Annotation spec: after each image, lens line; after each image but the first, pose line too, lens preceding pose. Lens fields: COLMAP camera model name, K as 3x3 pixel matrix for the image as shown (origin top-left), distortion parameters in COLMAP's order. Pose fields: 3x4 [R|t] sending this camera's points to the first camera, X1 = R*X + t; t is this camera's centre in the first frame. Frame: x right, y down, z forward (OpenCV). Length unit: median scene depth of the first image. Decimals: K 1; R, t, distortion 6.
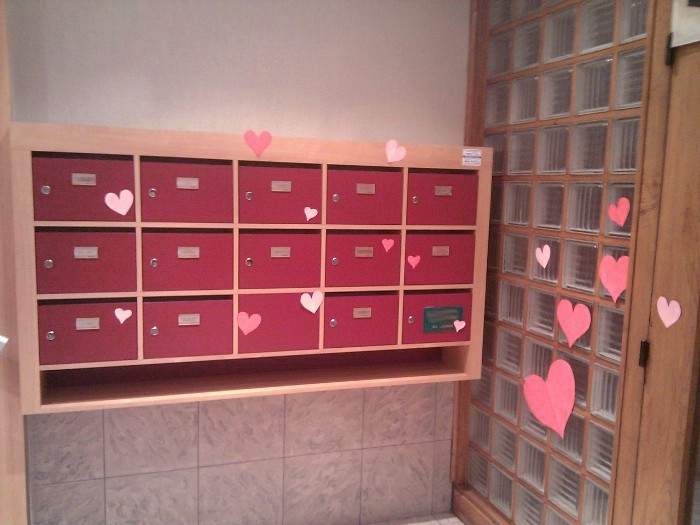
lens RADIAL K [[665.1, 0, 349.5], [0, 665.1, 264.9], [0, 0, 1]] dist [0.067303, 0.000000]
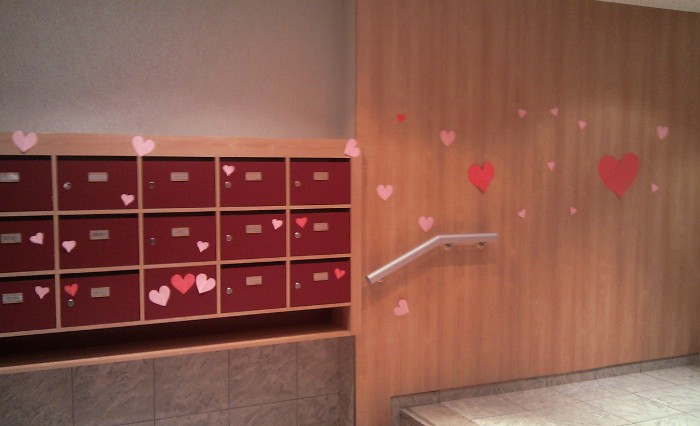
lens RADIAL K [[522.0, 0, 352.6], [0, 522.0, 195.4], [0, 0, 1]] dist [0.000815, -0.003198]
pose [[0.999469, -0.032429, 0.003190, 0.196570], [0.032579, 0.996477, -0.077275, -0.002209], [-0.000673, 0.077338, 0.997005, 0.070395]]
